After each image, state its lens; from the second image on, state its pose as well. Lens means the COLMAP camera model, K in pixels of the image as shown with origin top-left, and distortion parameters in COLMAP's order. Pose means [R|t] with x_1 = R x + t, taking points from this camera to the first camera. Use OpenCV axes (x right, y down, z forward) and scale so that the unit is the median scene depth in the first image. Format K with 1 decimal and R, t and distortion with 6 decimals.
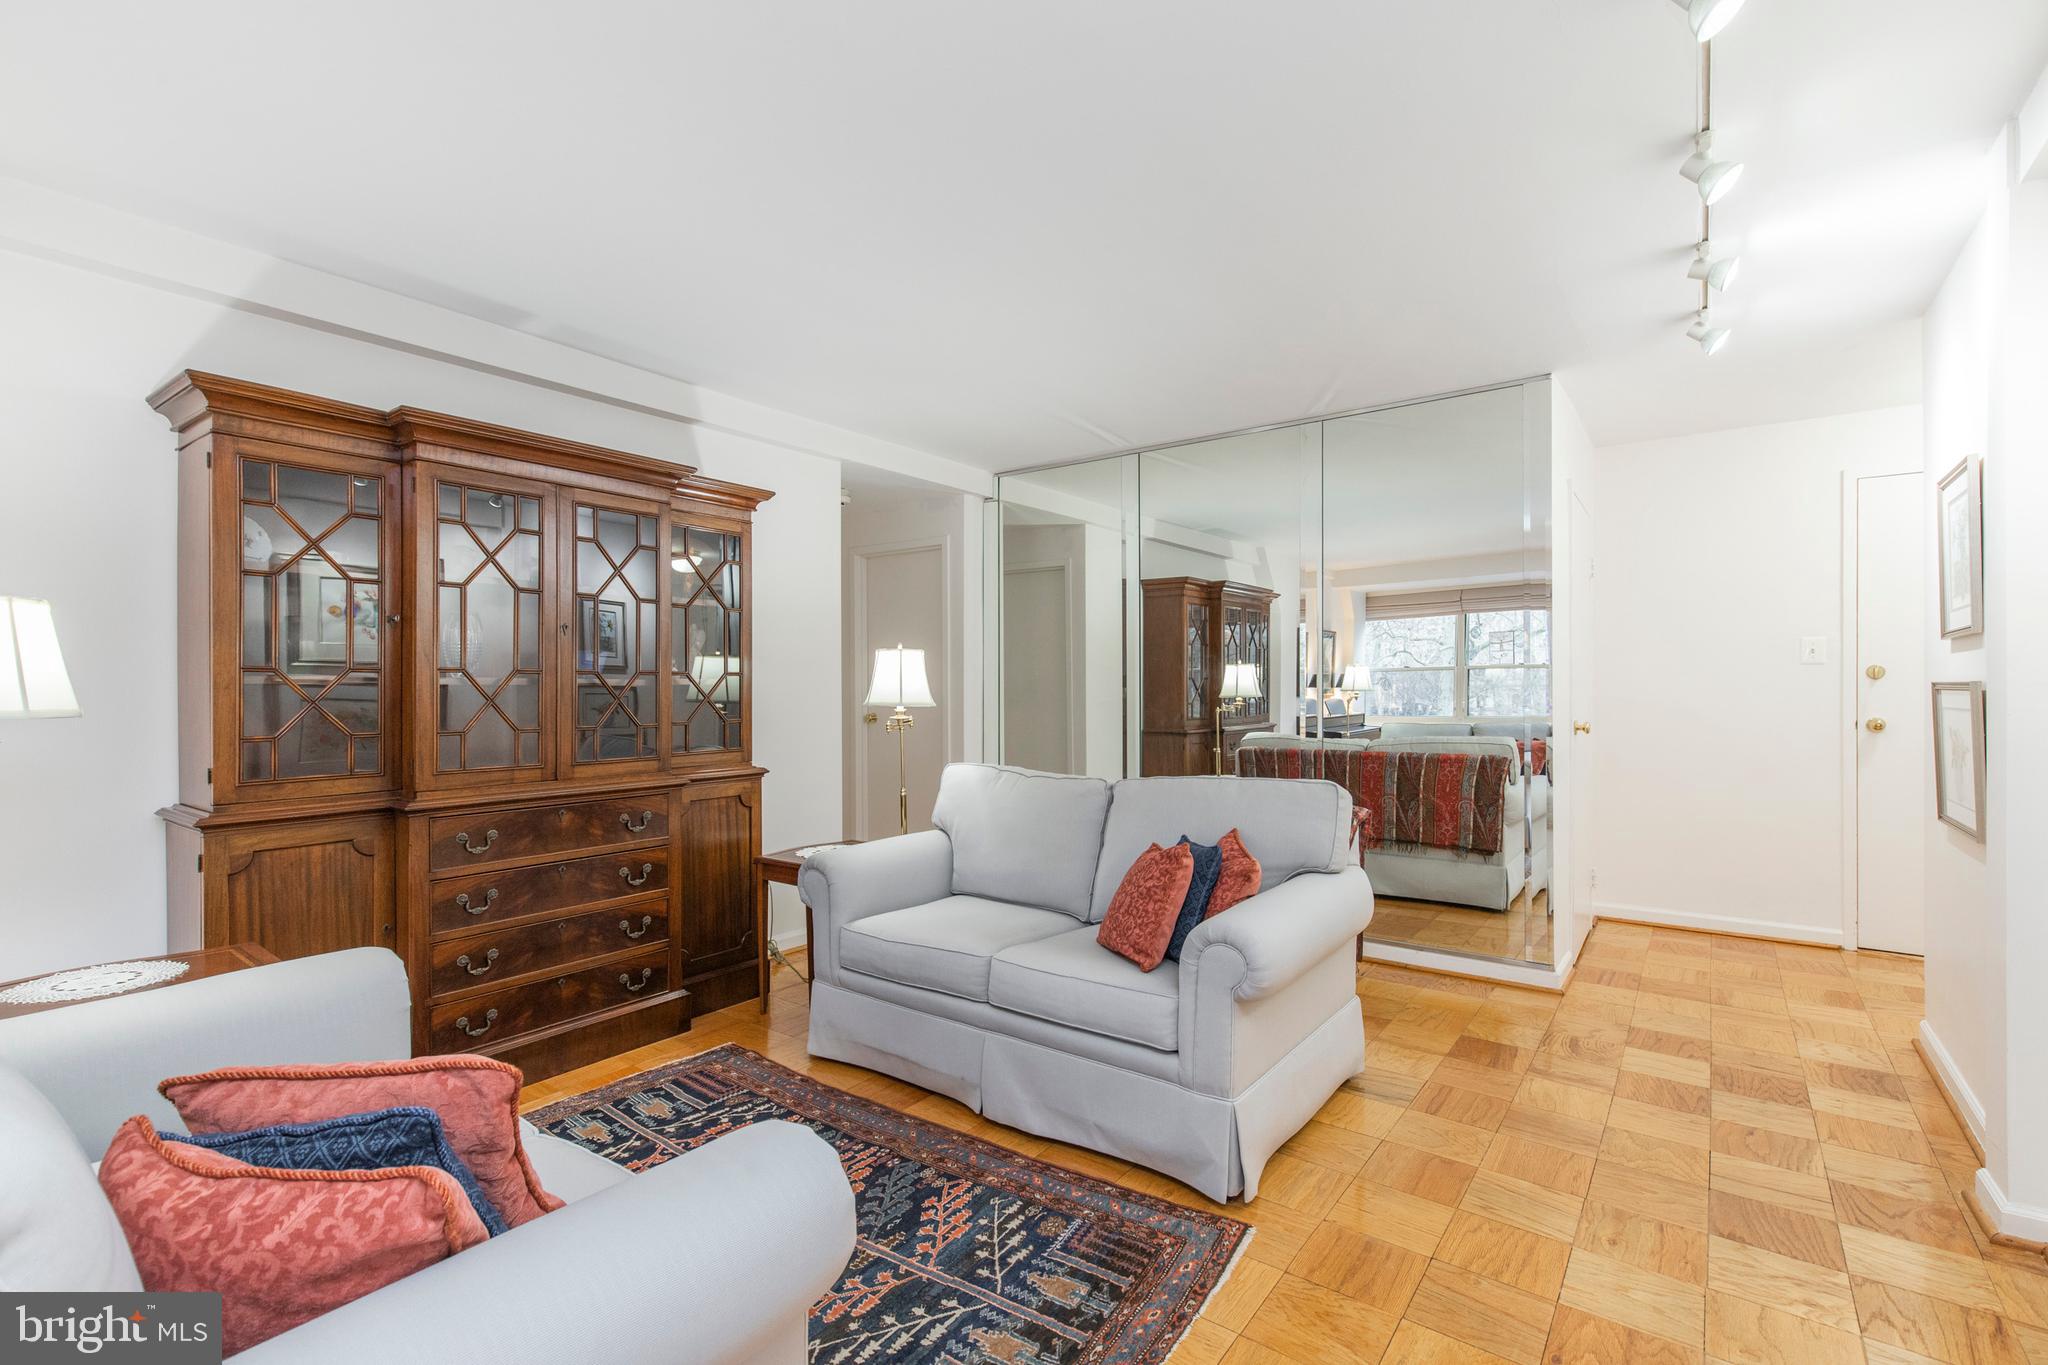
lens RADIAL K [[925.6, 0, 1021.9], [0, 925.6, 690.8], [0, 0, 1]] dist [0.005195, 0.000063]
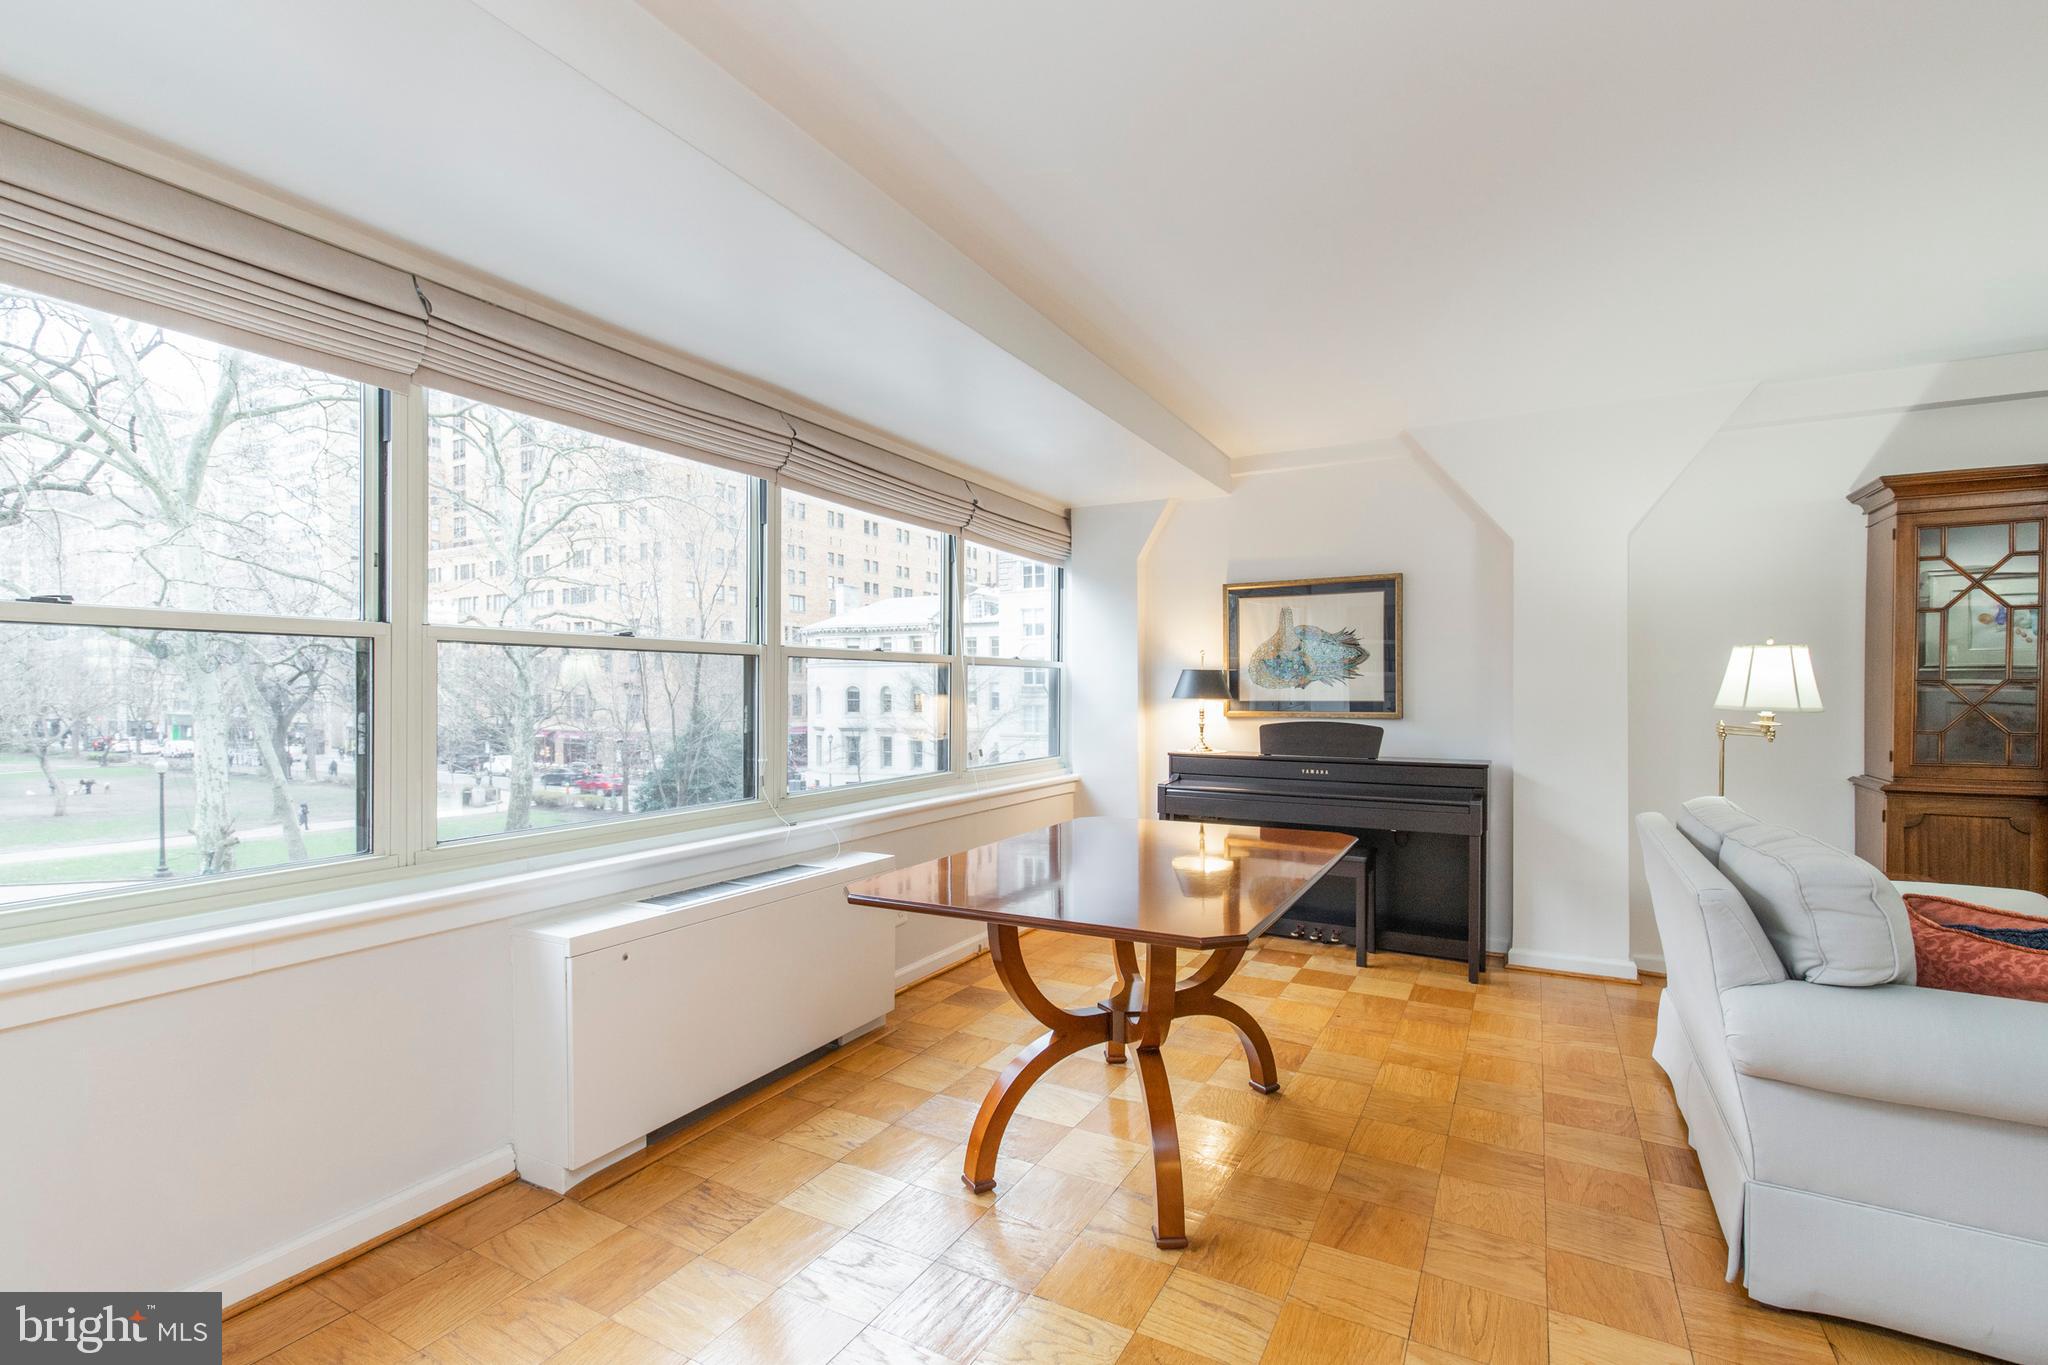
lens RADIAL K [[918.0, 0, 1022.3], [0, 918.0, 693.7], [0, 0, 1]] dist [0.003421, -0.001235]
pose [[0.131546, 0.007883, -0.991279, 0.330806], [-0.004840, 0.999962, 0.007310, -0.007150], [0.991298, 0.003837, 0.131579, -0.482243]]
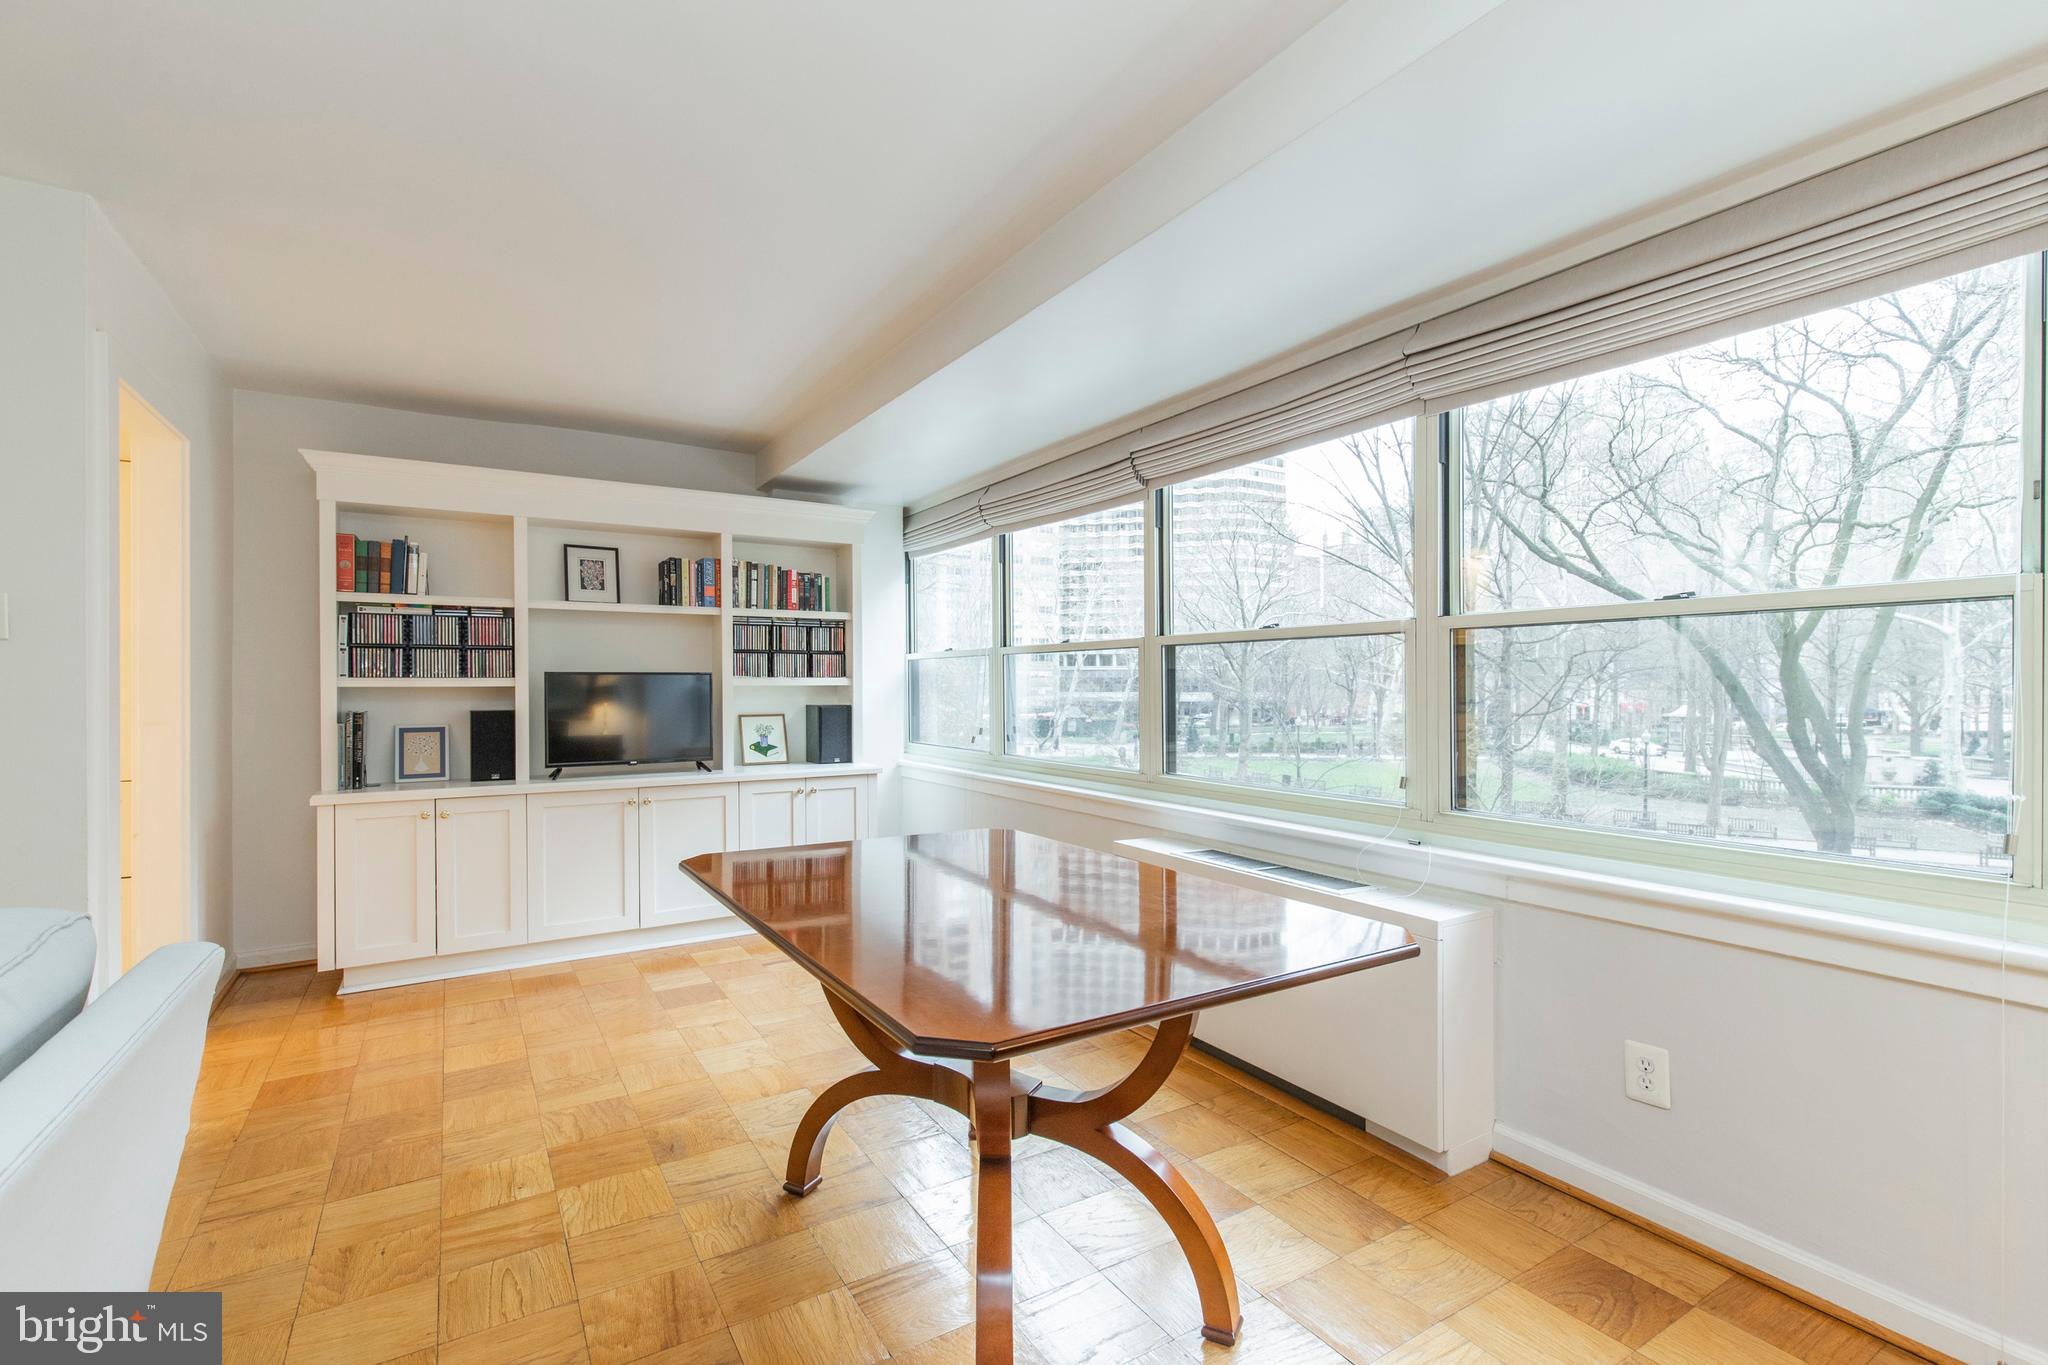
lens RADIAL K [[918.0, 0, 1022.3], [0, 918.0, 693.7], [0, 0, 1]] dist [0.003421, -0.001235]
pose [[-0.930130, 0.001182, 0.367227, -0.980425], [0.005623, 0.999923, 0.011023, 0.005973], [-0.367186, 0.012318, -0.930066, 0.492948]]
